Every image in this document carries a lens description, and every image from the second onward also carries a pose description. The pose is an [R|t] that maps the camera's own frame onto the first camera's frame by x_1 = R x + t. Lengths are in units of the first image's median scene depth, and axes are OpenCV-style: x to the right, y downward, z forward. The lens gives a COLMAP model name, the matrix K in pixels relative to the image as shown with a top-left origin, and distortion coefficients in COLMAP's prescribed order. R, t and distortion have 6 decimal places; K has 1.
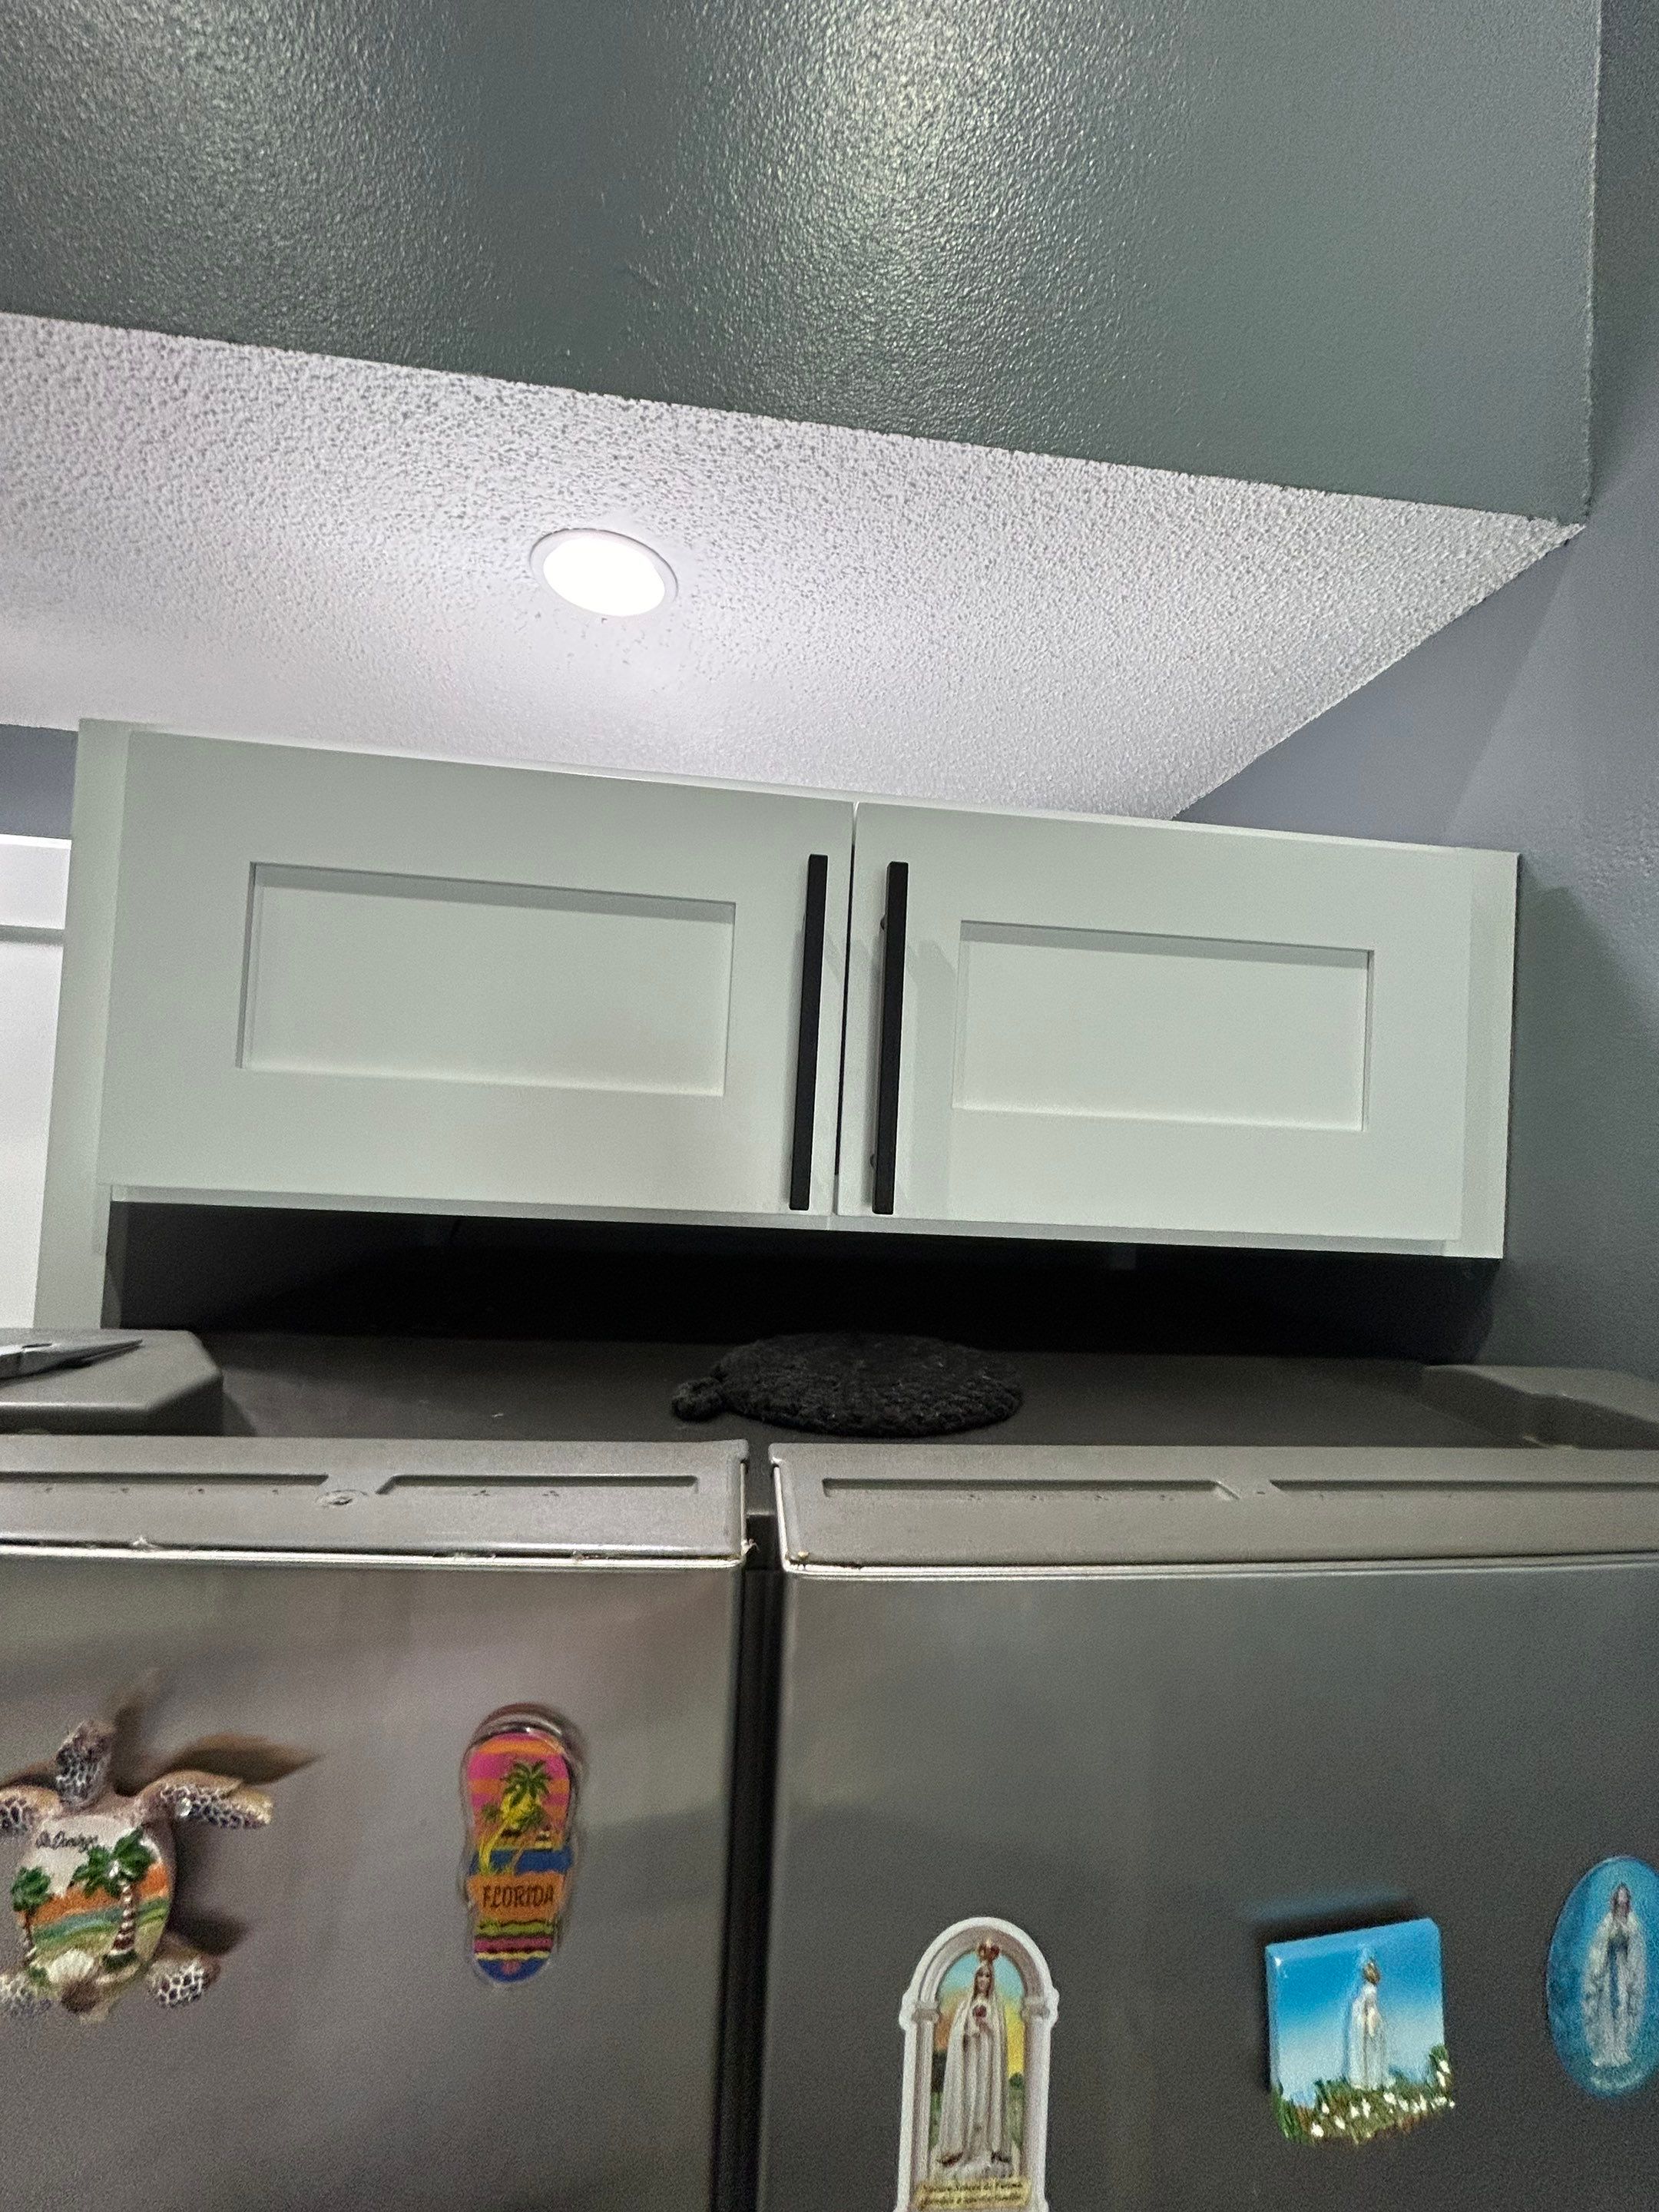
lens RADIAL K [[880.6, 0, 811.7], [0, 880.6, 1115.0], [0, 0, 1]] dist [-0.005222, 0.000932]
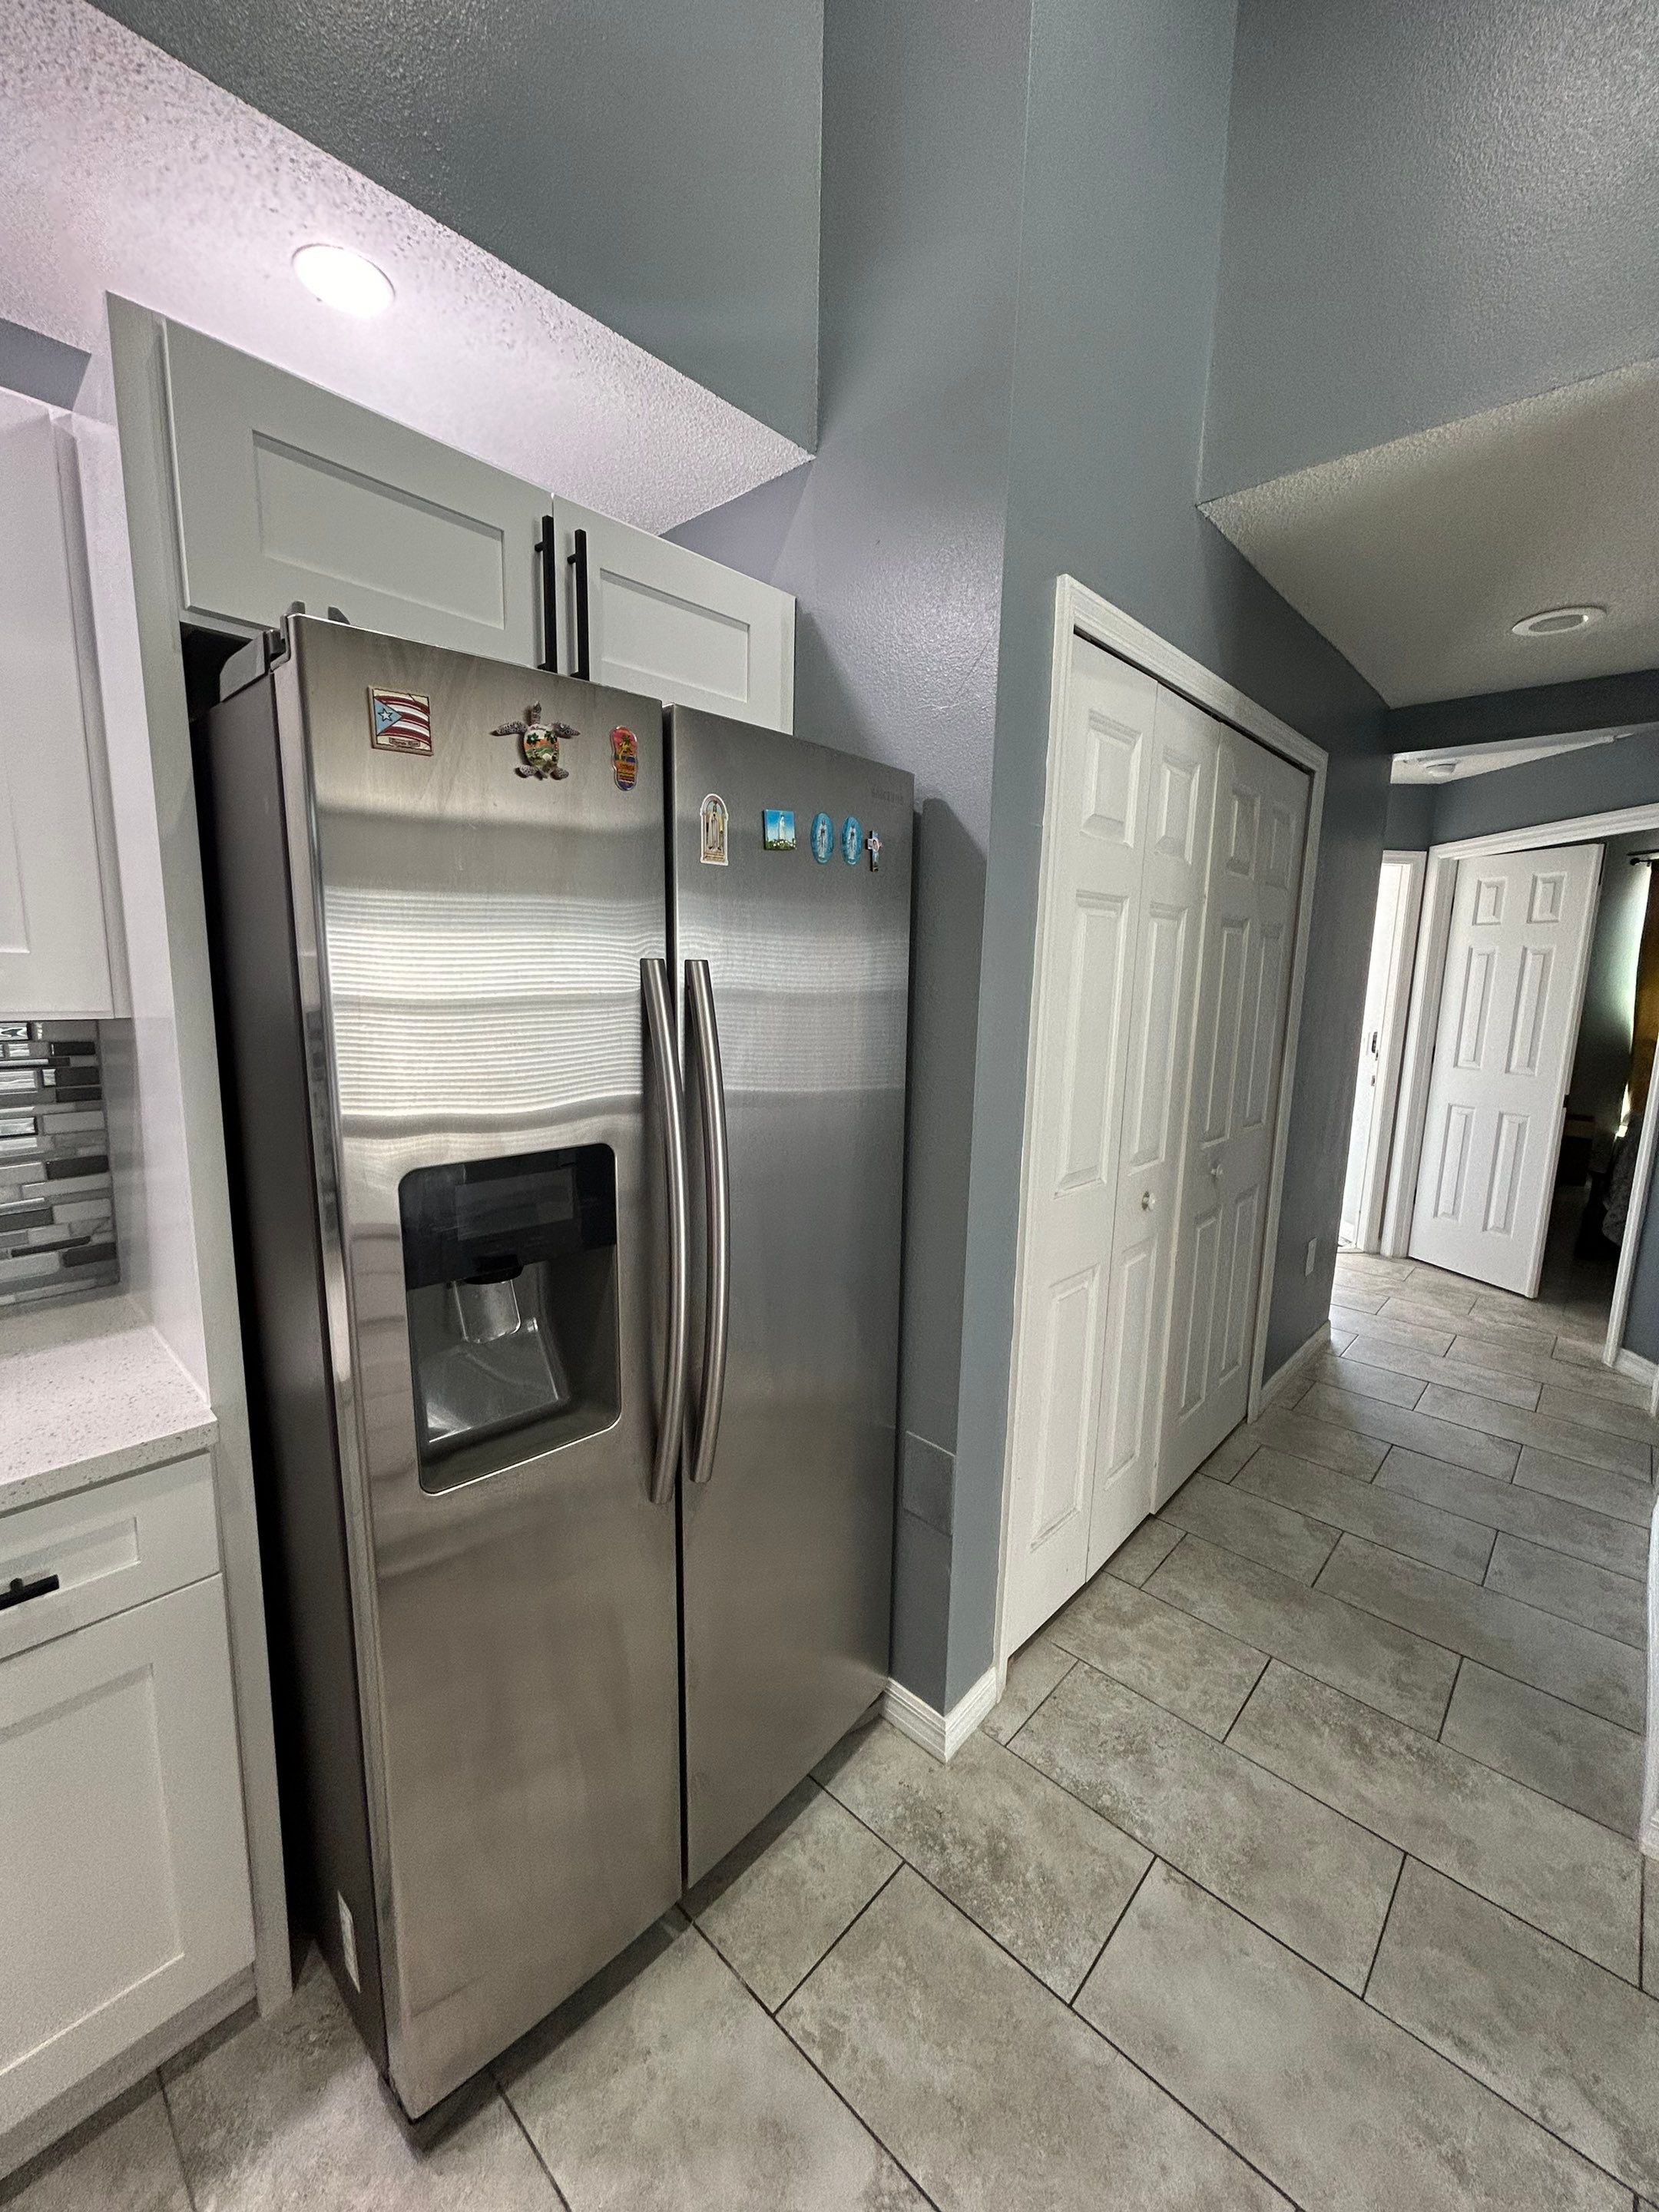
lens RADIAL K [[880.6, 0, 821.8], [0, 880.6, 1098.5], [0, 0, 1]] dist [-0.005222, 0.000932]
pose [[0.748504, -0.141150, 0.647934, -1.099608], [0.004581, 0.978161, 0.207797, 0.664784], [-0.663115, -0.152569, 0.732804, -1.255550]]
